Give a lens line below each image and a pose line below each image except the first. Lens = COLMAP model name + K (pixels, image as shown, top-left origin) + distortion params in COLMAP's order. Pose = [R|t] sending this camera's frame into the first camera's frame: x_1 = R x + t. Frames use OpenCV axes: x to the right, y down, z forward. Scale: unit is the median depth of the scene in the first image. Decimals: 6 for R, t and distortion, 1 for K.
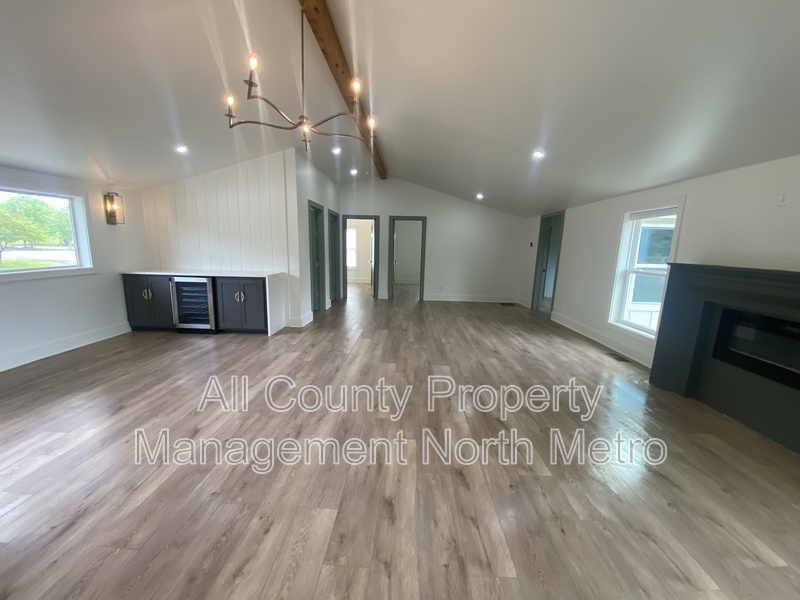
lens RADIAL K [[325.1, 0, 394.4], [0, 325.1, 296.6], [0, 0, 1]] dist [0.021671, -0.023313]
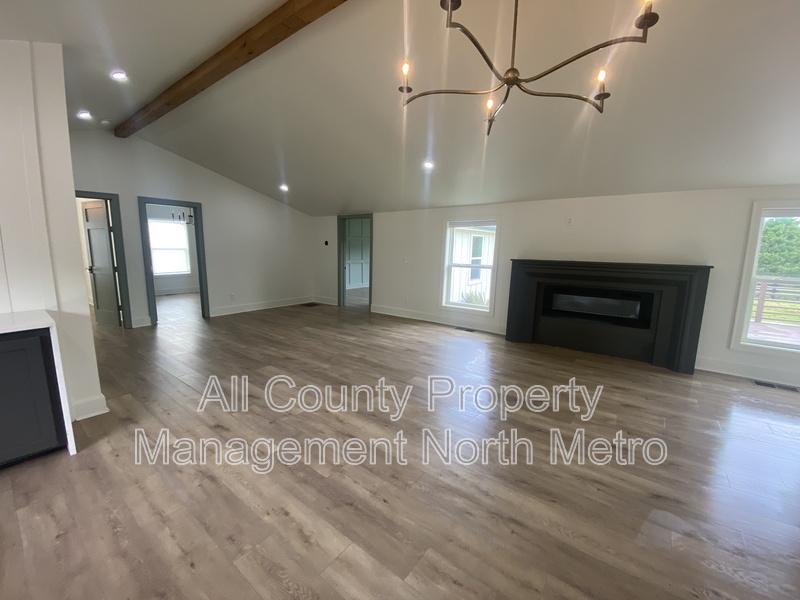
lens RADIAL K [[326.0, 0, 399.9], [0, 326.0, 301.7], [0, 0, 1]] dist [0.024893, -0.023769]
pose [[0.567980, -0.145475, 0.810084, -0.460496], [0.119199, 0.988418, 0.093925, -0.074098], [-0.814365, 0.043214, 0.578742, 0.372817]]
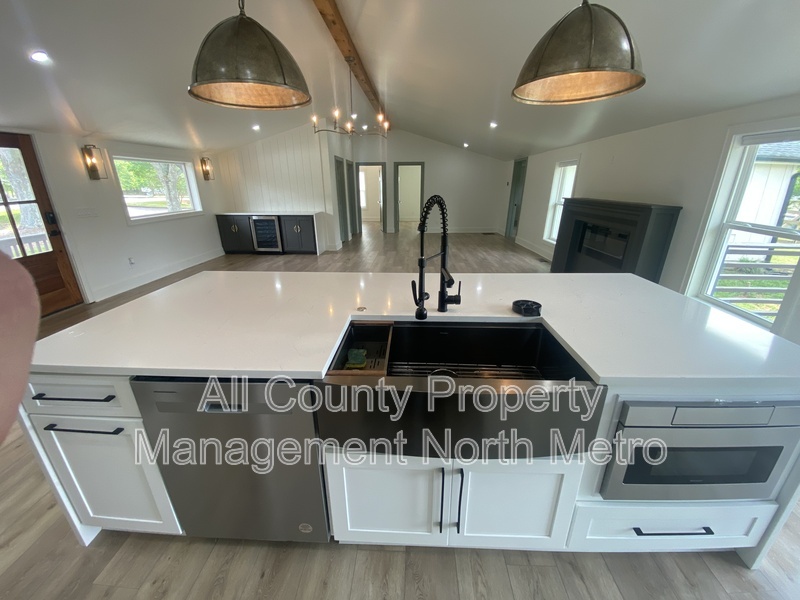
lens RADIAL K [[326.0, 0, 399.9], [0, 326.0, 301.7], [0, 0, 1]] dist [0.024893, -0.023769]
pose [[0.999638, -0.026459, -0.004912, -0.002549], [0.026910, 0.981460, 0.189767, 0.053501], [-0.000201, -0.189831, 0.981817, -0.506713]]
